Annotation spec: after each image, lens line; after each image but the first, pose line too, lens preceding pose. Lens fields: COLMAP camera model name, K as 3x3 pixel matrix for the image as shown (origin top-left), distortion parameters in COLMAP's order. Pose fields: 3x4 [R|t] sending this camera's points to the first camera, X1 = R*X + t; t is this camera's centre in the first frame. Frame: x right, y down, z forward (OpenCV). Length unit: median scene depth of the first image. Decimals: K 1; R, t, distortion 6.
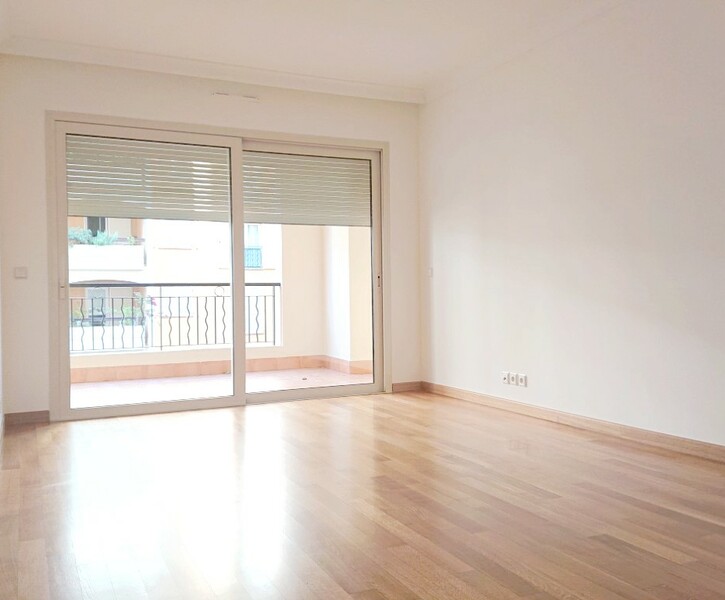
lens RADIAL K [[707.3, 0, 352.8], [0, 707.3, 300.7], [0, 0, 1]] dist [0.171975, -0.258980]
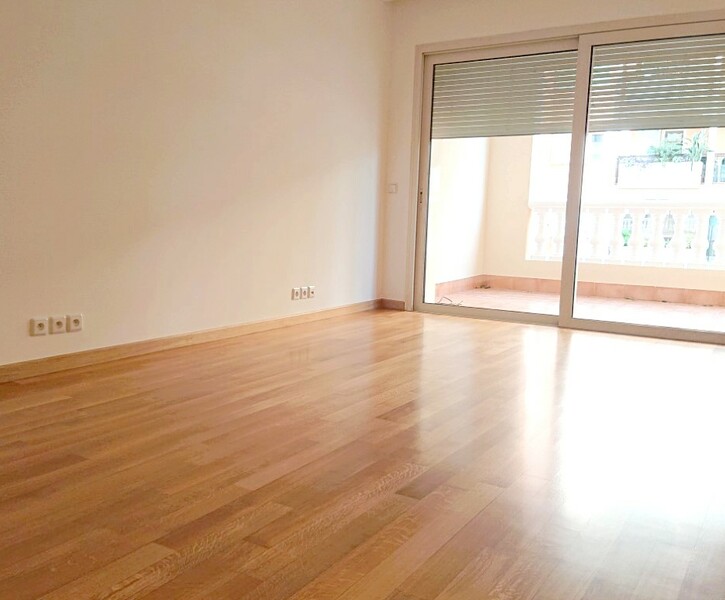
lens RADIAL K [[707.3, 0, 352.8], [0, 707.3, 300.7], [0, 0, 1]] dist [0.171975, -0.258980]
pose [[0.559876, 0.133615, -0.817732, 0.610650], [-0.040414, 0.990141, 0.134116, -0.009145], [0.827590, -0.042041, 0.559756, 0.292705]]
